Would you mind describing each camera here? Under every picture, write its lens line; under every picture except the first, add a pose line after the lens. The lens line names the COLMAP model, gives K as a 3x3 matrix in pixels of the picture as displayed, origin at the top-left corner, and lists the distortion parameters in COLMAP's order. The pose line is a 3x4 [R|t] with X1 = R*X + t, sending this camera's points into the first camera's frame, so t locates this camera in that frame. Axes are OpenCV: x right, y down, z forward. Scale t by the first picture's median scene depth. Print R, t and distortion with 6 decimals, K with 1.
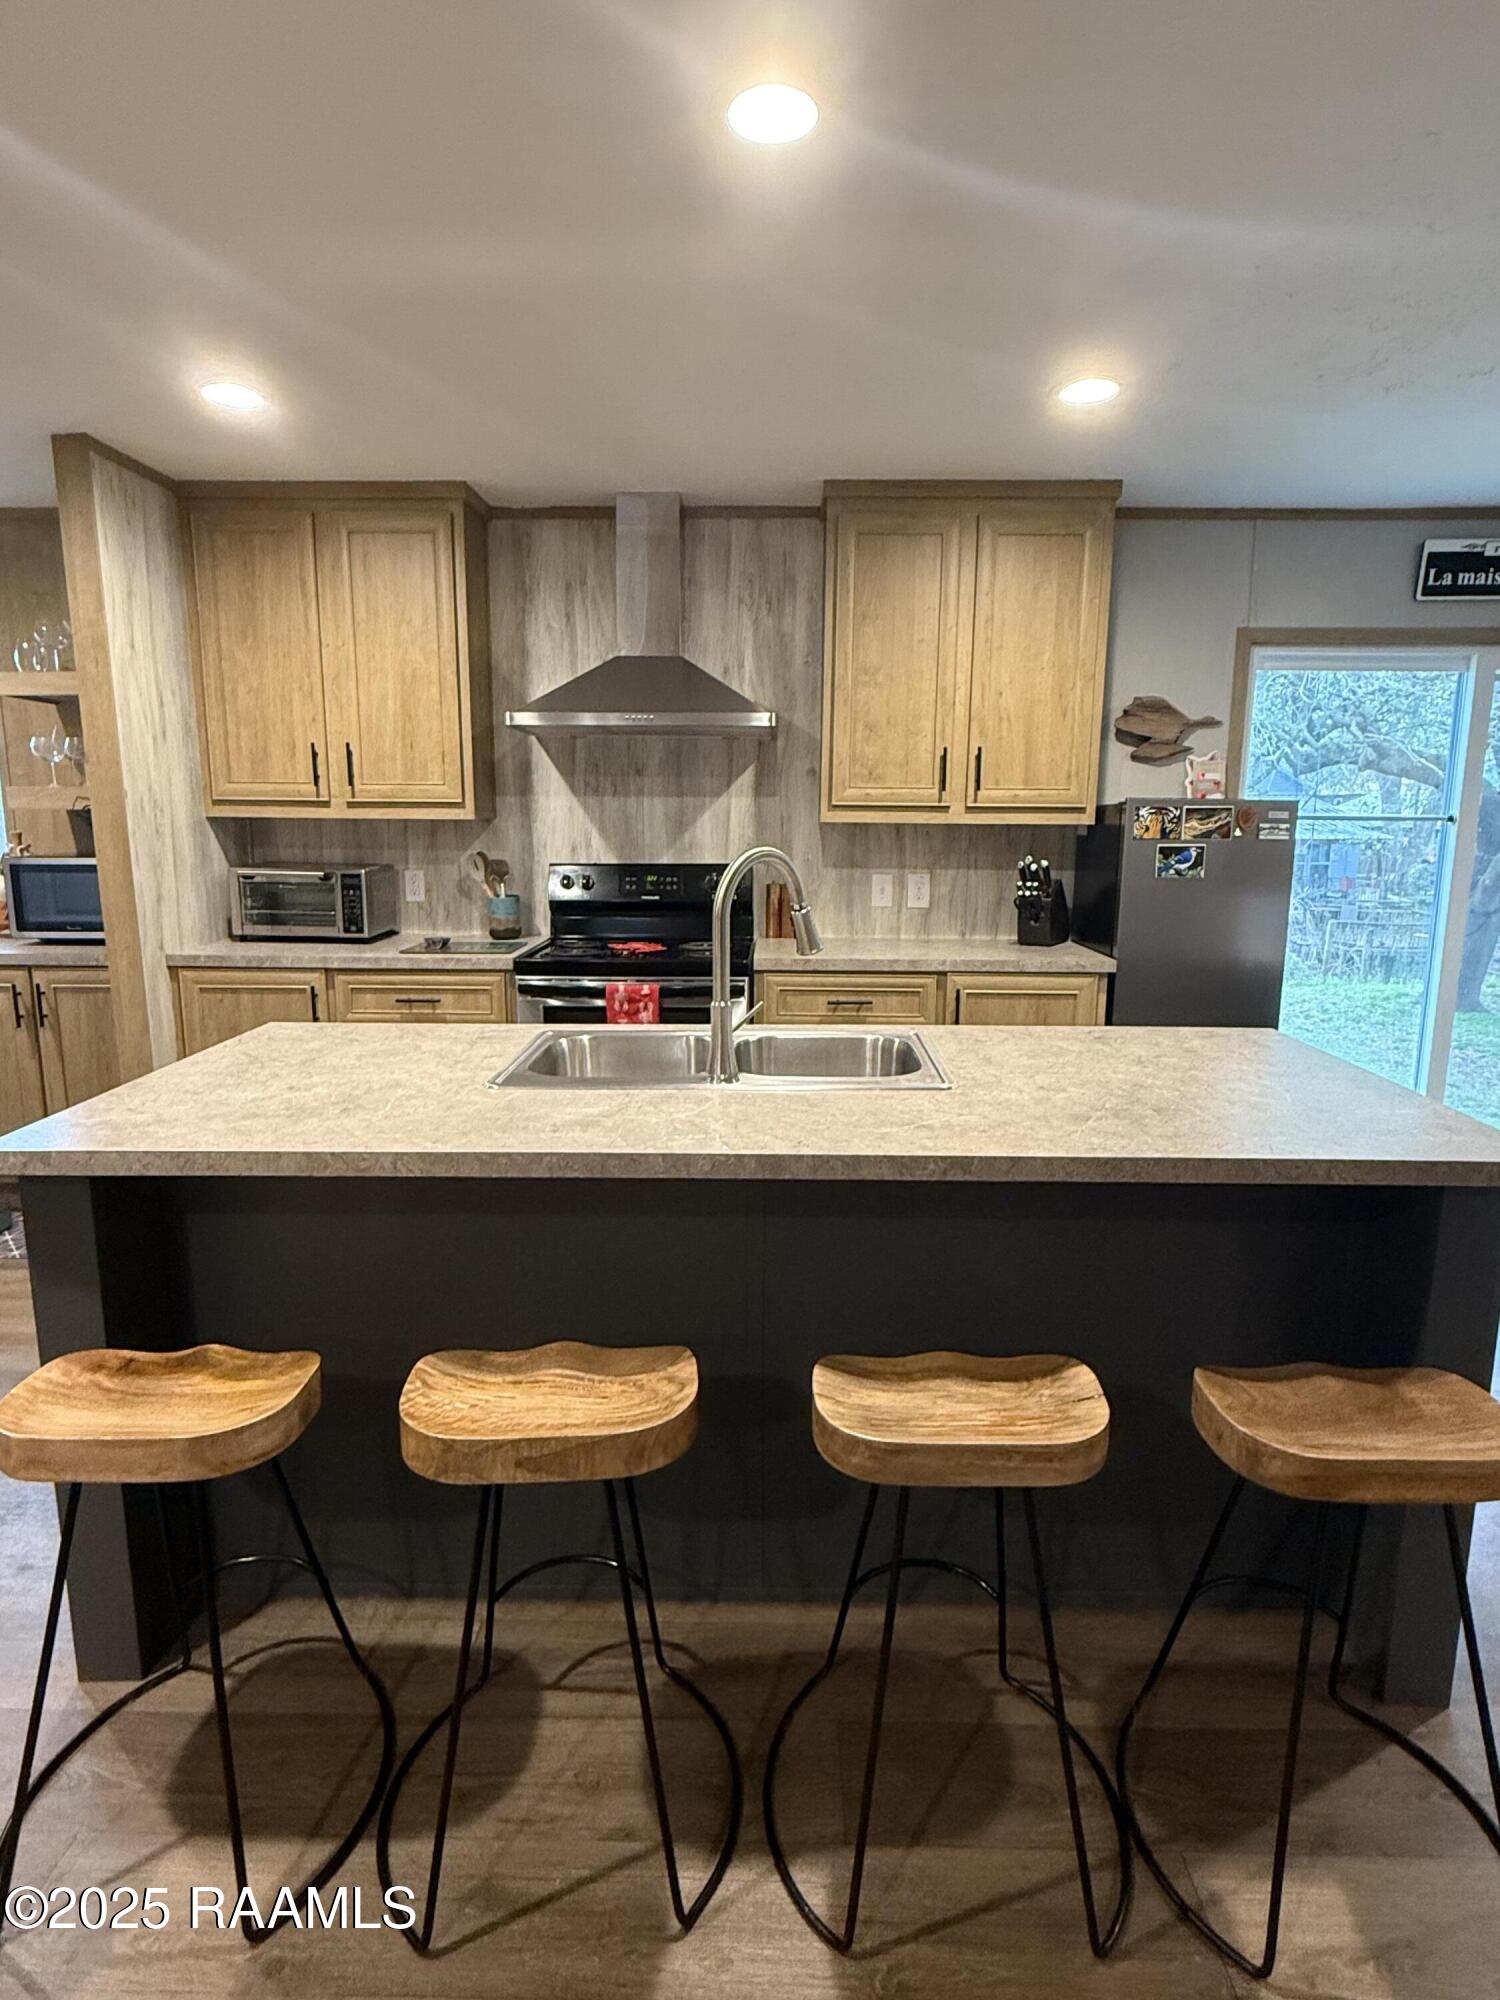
lens RADIAL K [[1068.0, 0, 754.5], [0, 1068.0, 990.1], [0, 0, 1]] dist [0.006235, -0.000801]
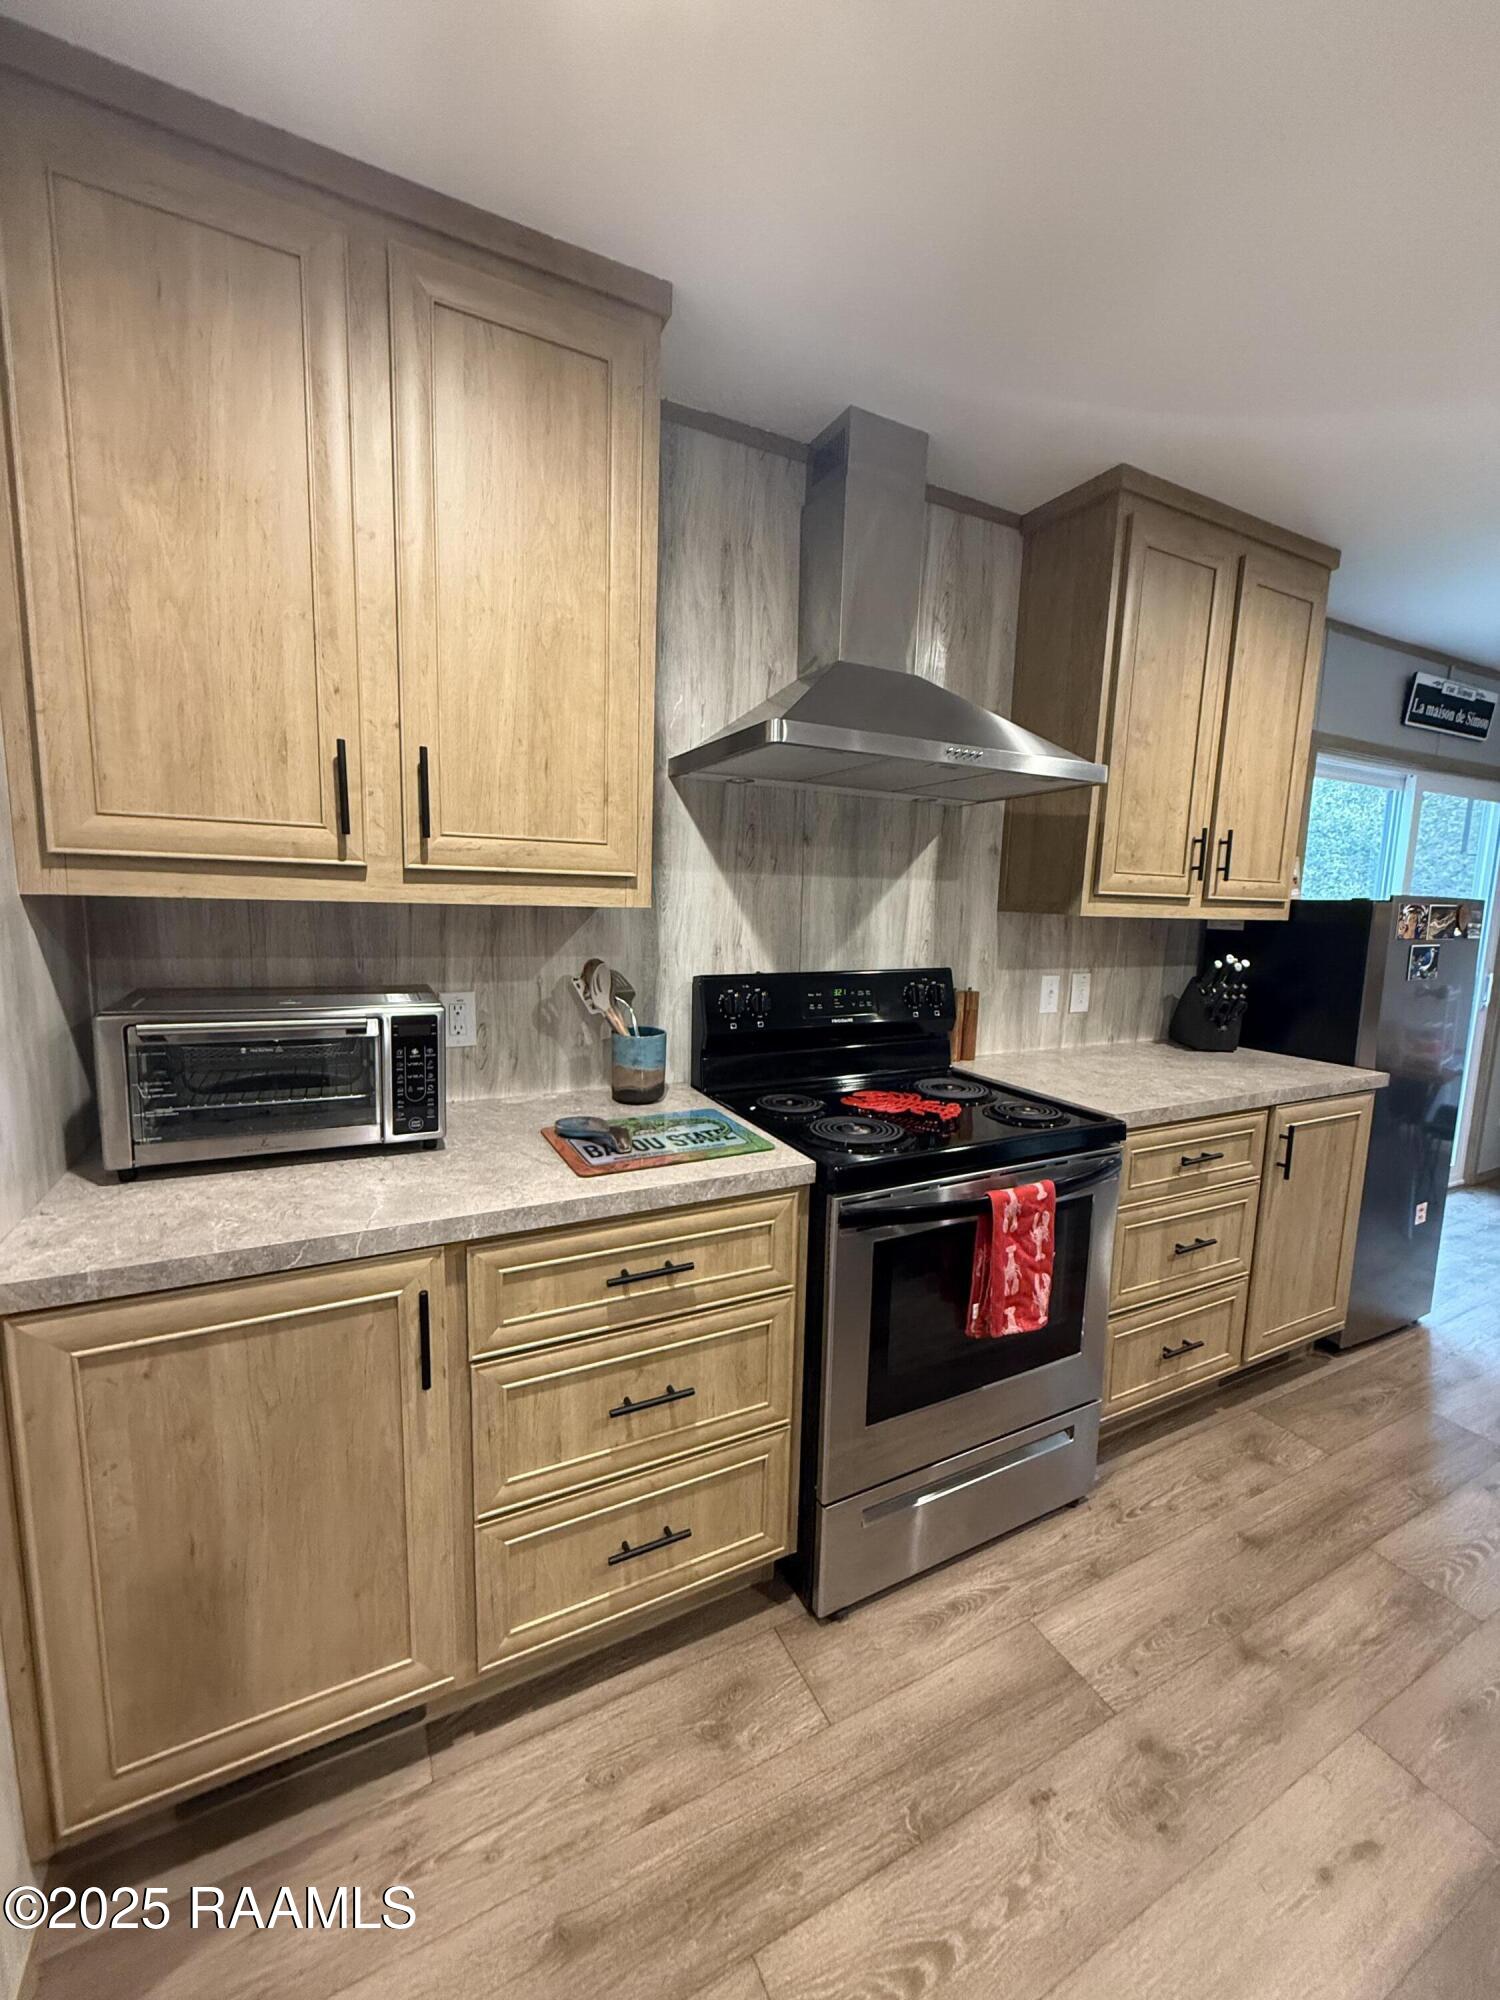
lens RADIAL K [[793.1, 0, 753.7], [0, 793.1, 994.8], [0, 0, 1]] dist [0.003996, 0.000069]
pose [[0.879853, -0.041468, 0.473433, -0.405124], [0.054961, 0.998380, -0.014695, -0.102342], [-0.472057, 0.038950, 0.880707, 0.593017]]
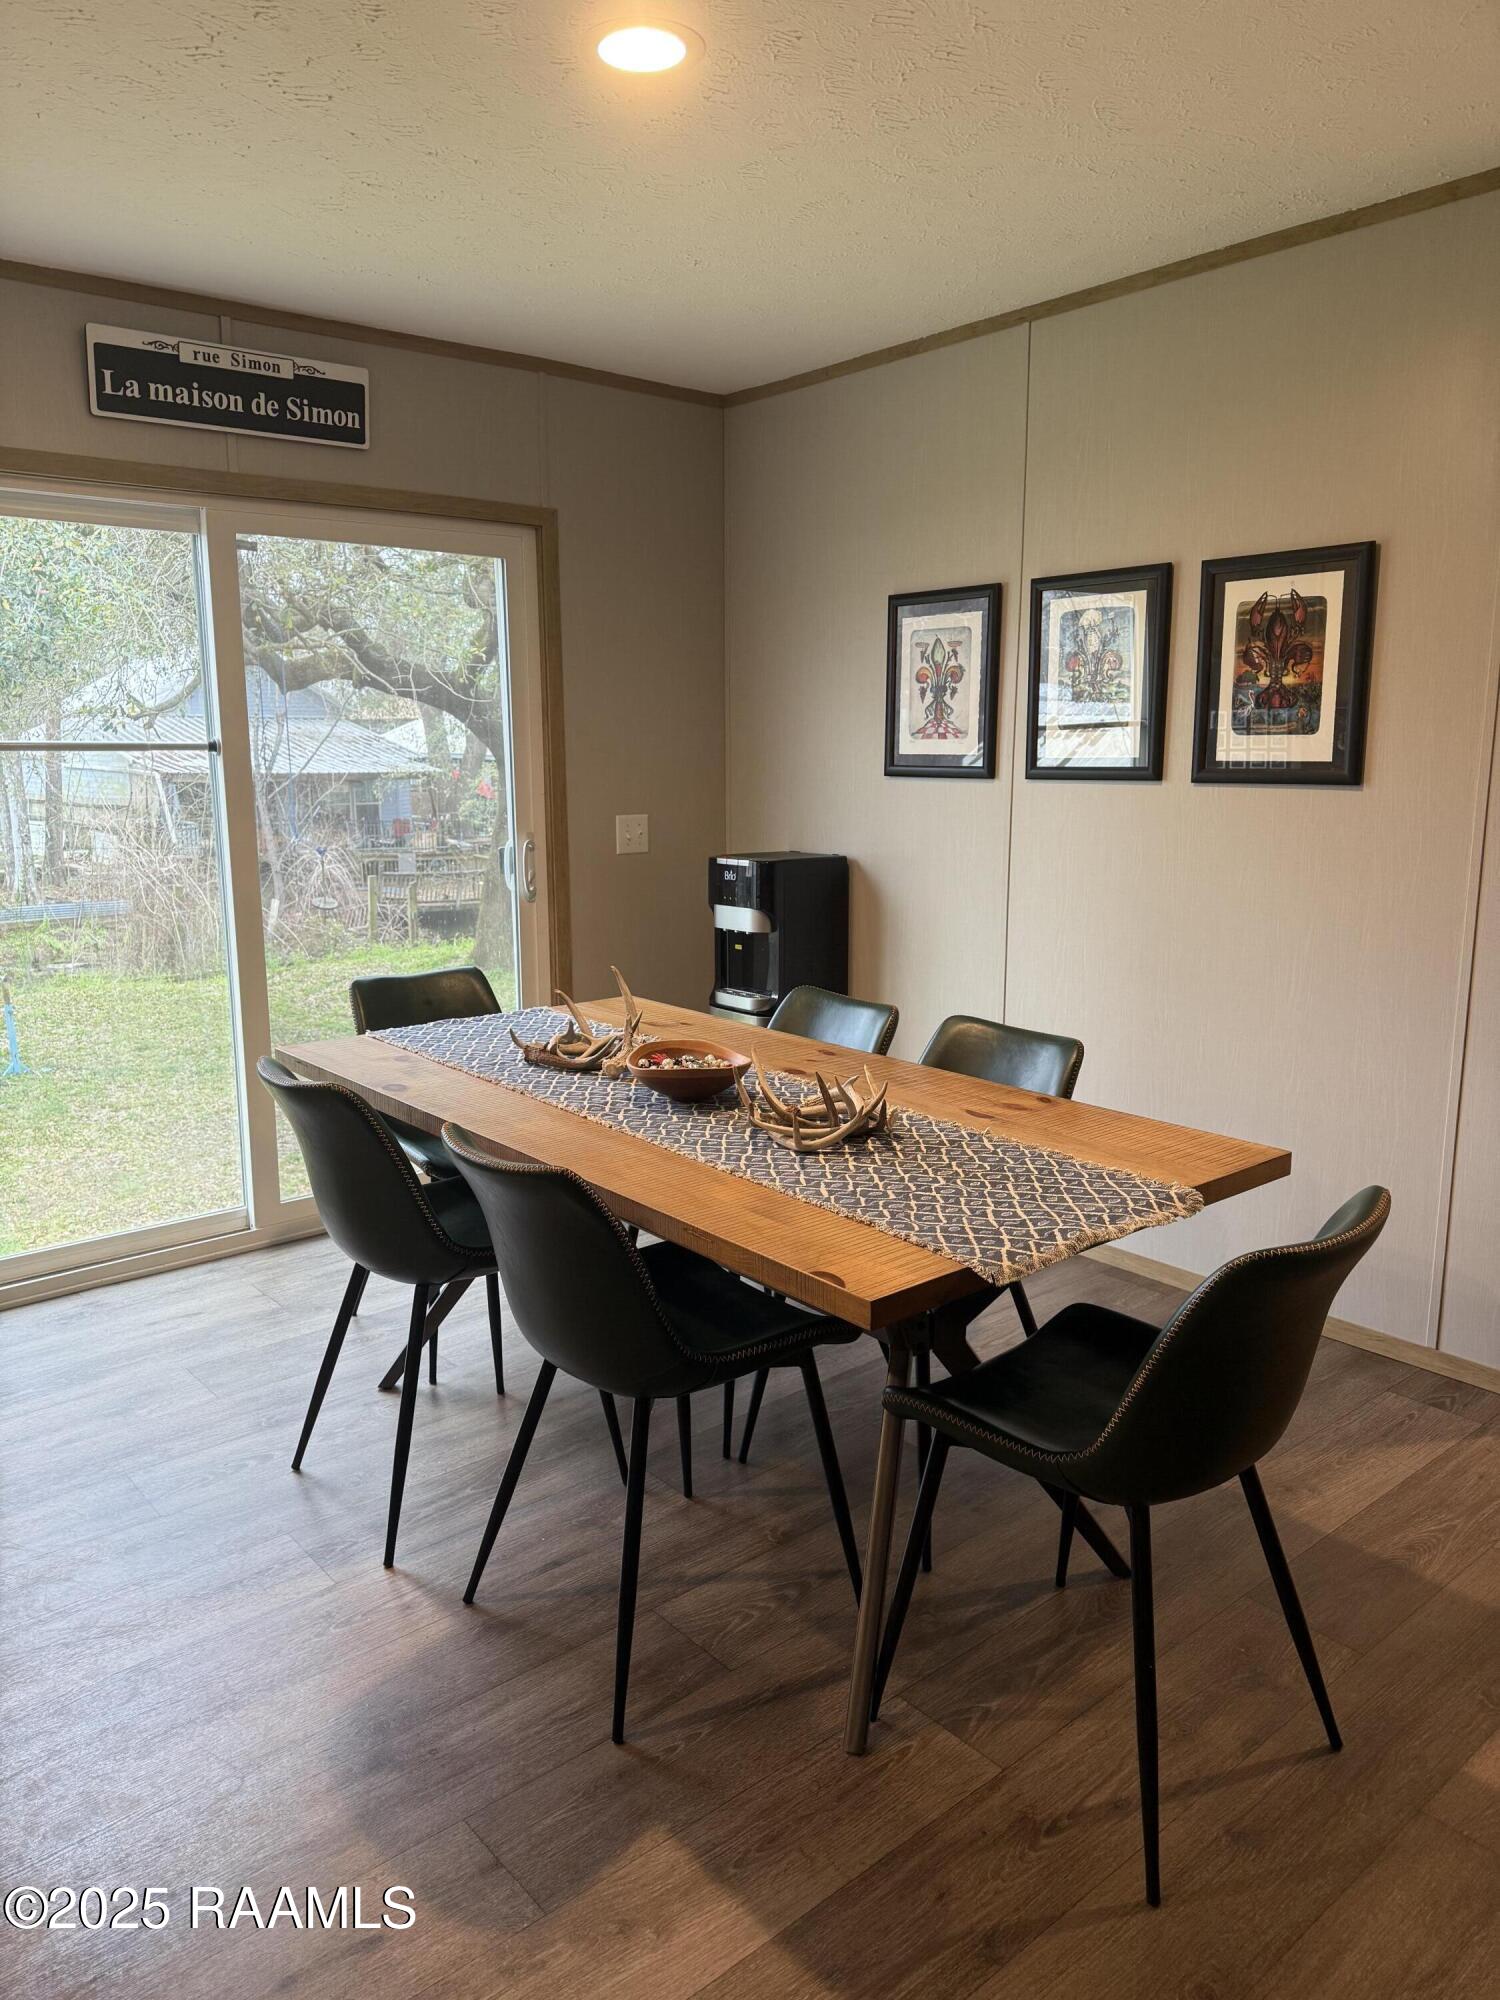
lens RADIAL K [[1398.7, 0, 745.3], [0, 1398.7, 1001.3], [0, 0, 1]] dist [0.006079, -0.004076]
pose [[0.749011, -0.130436, 0.649591, 0.312836], [0.118697, 0.990985, 0.062124, -0.012569], [-0.651839, 0.030573, 0.757741, 0.096805]]
